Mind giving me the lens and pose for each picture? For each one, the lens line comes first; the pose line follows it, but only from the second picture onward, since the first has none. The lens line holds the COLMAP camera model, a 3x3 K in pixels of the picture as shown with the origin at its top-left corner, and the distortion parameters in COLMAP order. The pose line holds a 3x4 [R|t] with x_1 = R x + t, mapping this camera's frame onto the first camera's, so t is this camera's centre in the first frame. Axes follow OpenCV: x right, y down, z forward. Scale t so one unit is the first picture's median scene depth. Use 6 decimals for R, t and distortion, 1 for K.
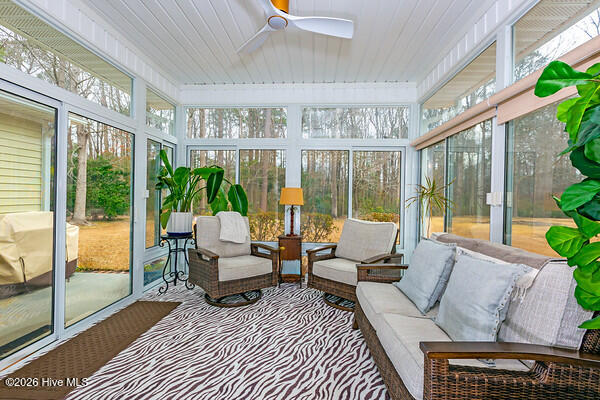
lens RADIAL K [[281.5, 0, 300.0], [0, 281.5, 200.0], [0, 0, 1]] dist [0.003202, 0.000430]
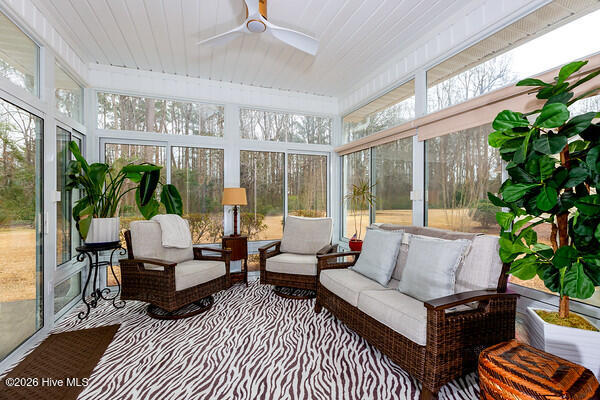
lens RADIAL K [[279.7, 0, 294.0], [0, 279.7, 197.3], [0, 0, 1]] dist [0.009368, 0.000140]
pose [[0.908165, -0.018244, 0.418215, -0.258856], [0.020980, 0.999778, -0.001945, -0.003460], [-0.418087, 0.010541, 0.908346, 0.010991]]
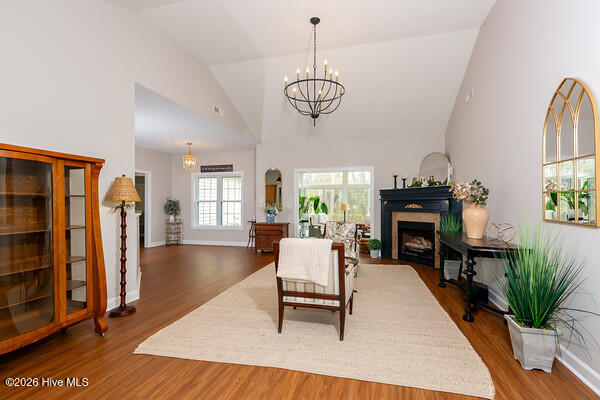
lens RADIAL K [[281.5, 0, 300.0], [0, 281.5, 200.0], [0, 0, 1]] dist [0.003202, 0.000430]
pose [[0.973169, -0.021433, -0.229092, 0.183583], [0.015877, 0.999534, -0.026068, -0.015242], [0.229544, 0.021731, 0.973056, -1.782627]]
